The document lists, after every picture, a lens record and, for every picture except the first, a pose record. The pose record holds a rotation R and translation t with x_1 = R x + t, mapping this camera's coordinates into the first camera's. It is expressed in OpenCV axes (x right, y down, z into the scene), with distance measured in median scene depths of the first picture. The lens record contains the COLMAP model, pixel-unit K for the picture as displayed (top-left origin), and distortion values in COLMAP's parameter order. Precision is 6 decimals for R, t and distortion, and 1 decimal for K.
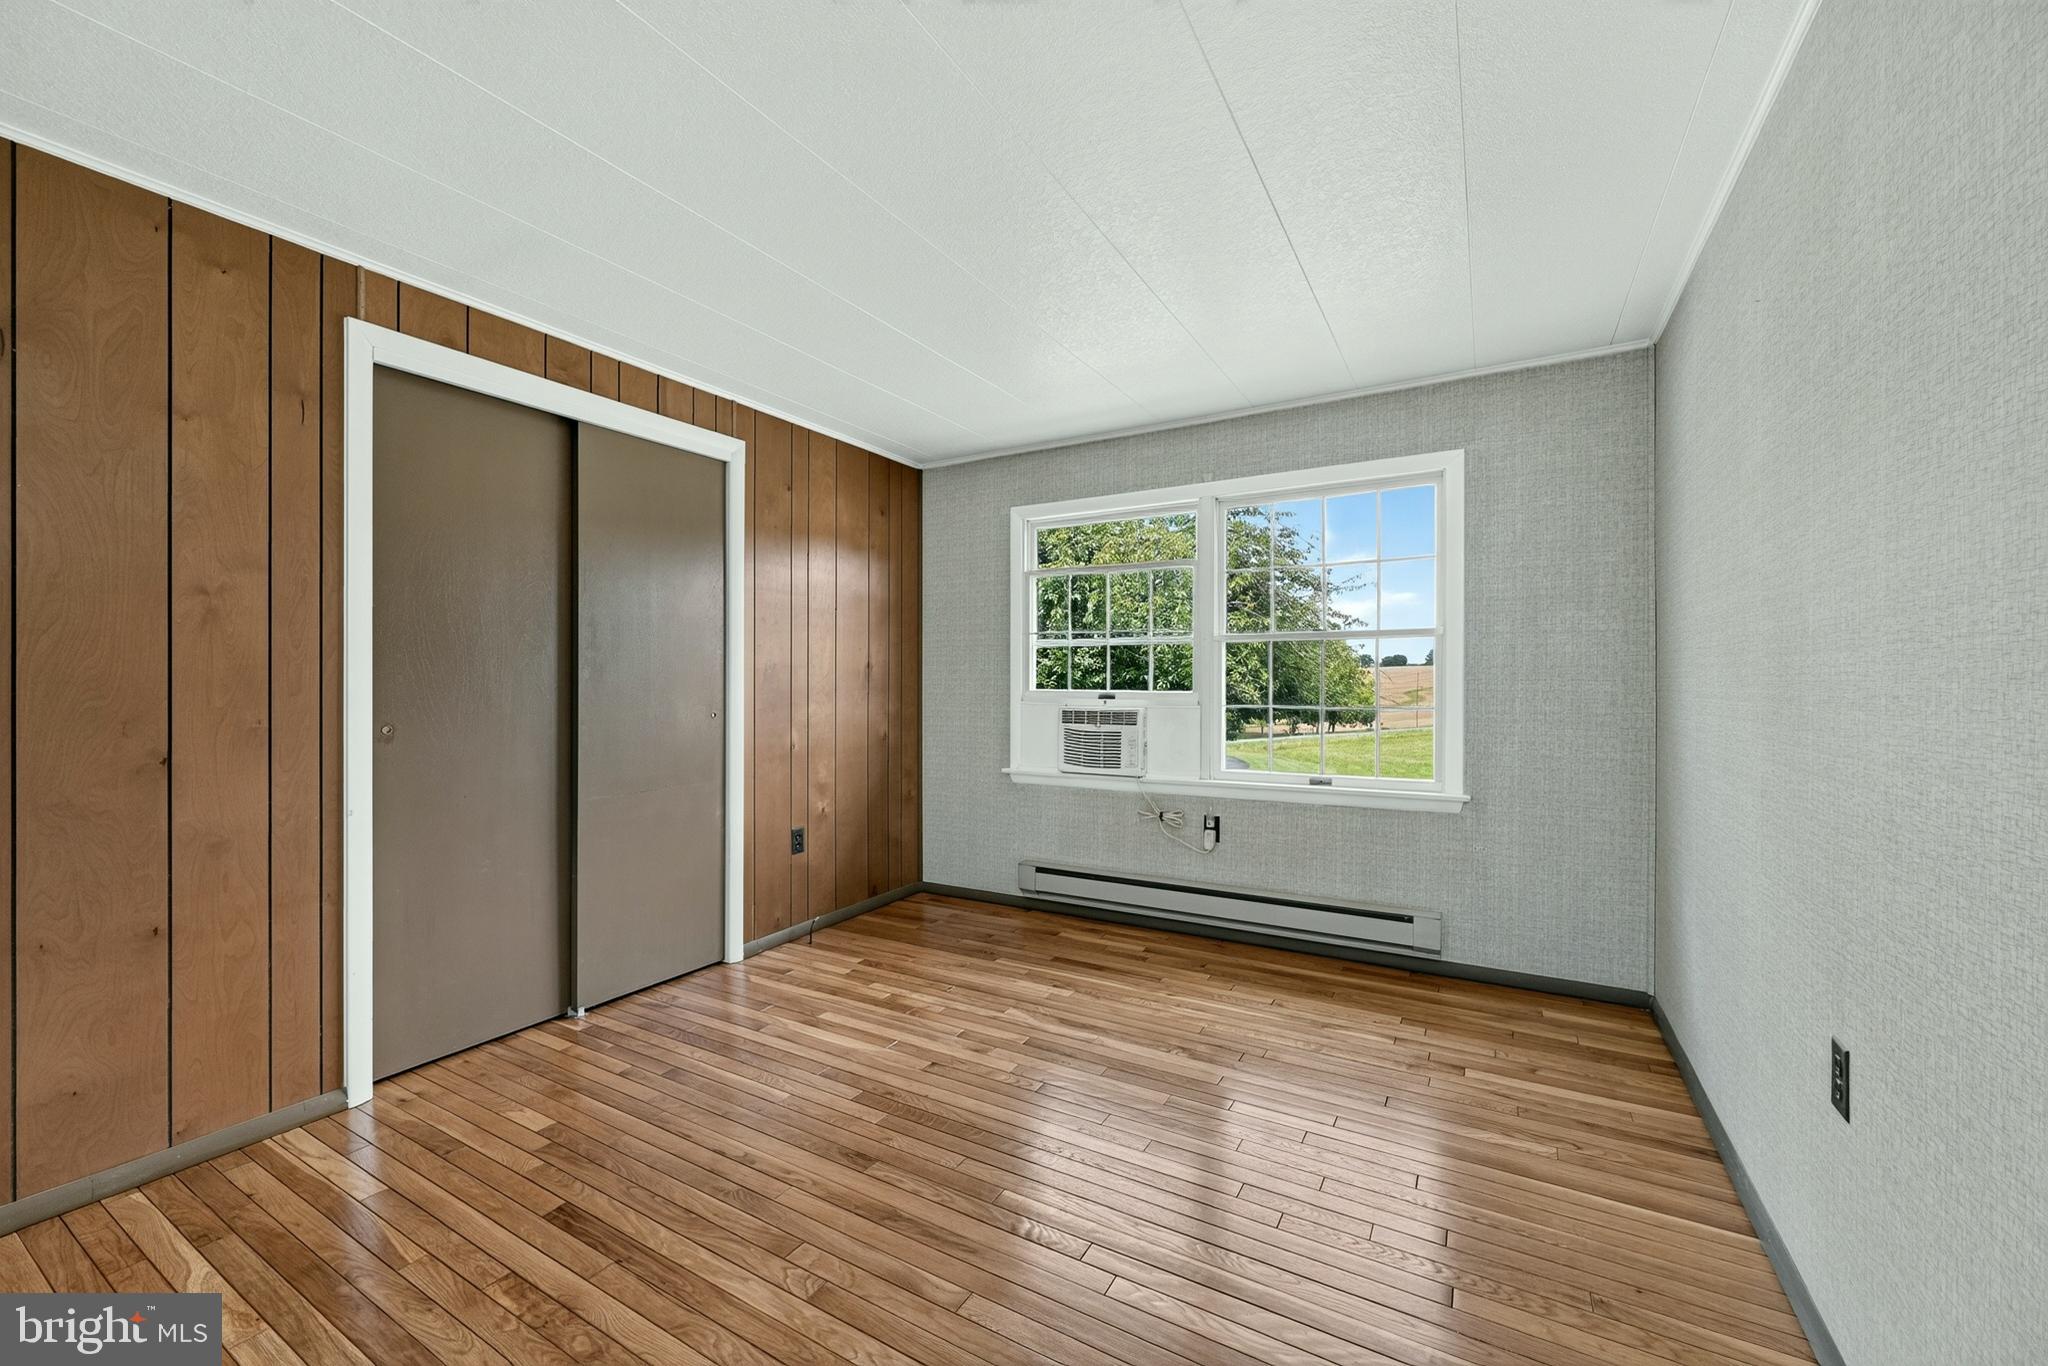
lens RADIAL K [[803.8, 0, 1025.1], [0, 803.8, 685.2], [0, 0, 1]] dist [-0.000830, -0.000093]
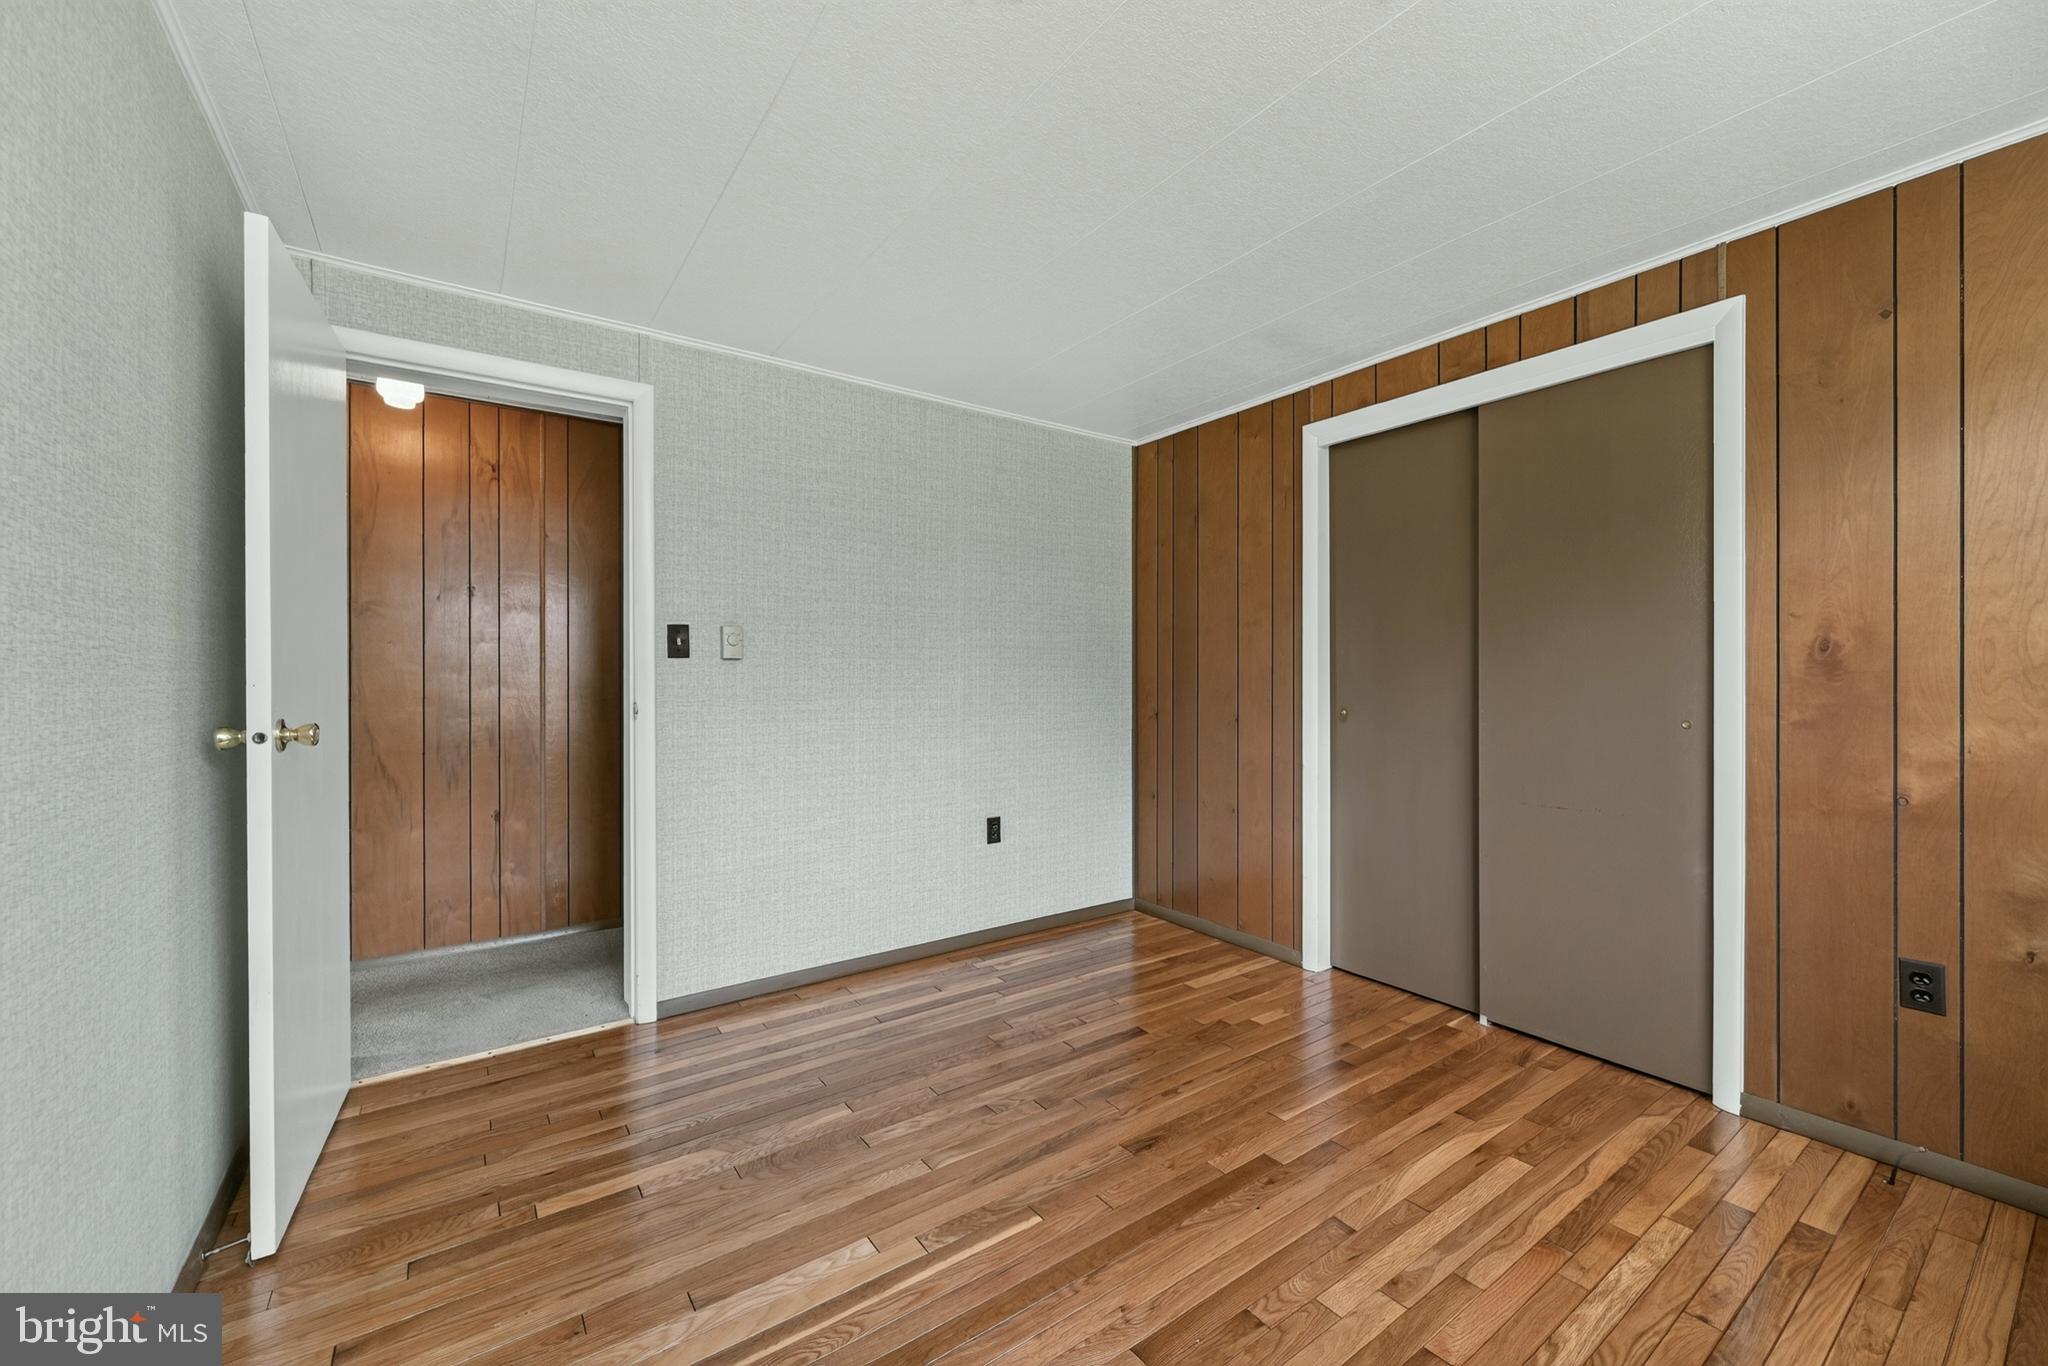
lens RADIAL K [[803.8, 0, 1025.1], [0, 803.8, 685.2], [0, 0, 1]] dist [-0.000830, -0.000093]
pose [[-0.414851, 0.012256, -0.909807, 0.557897], [-0.000506, 0.999906, 0.013700, -0.007551], [0.909889, 0.006144, -0.414806, 0.915689]]
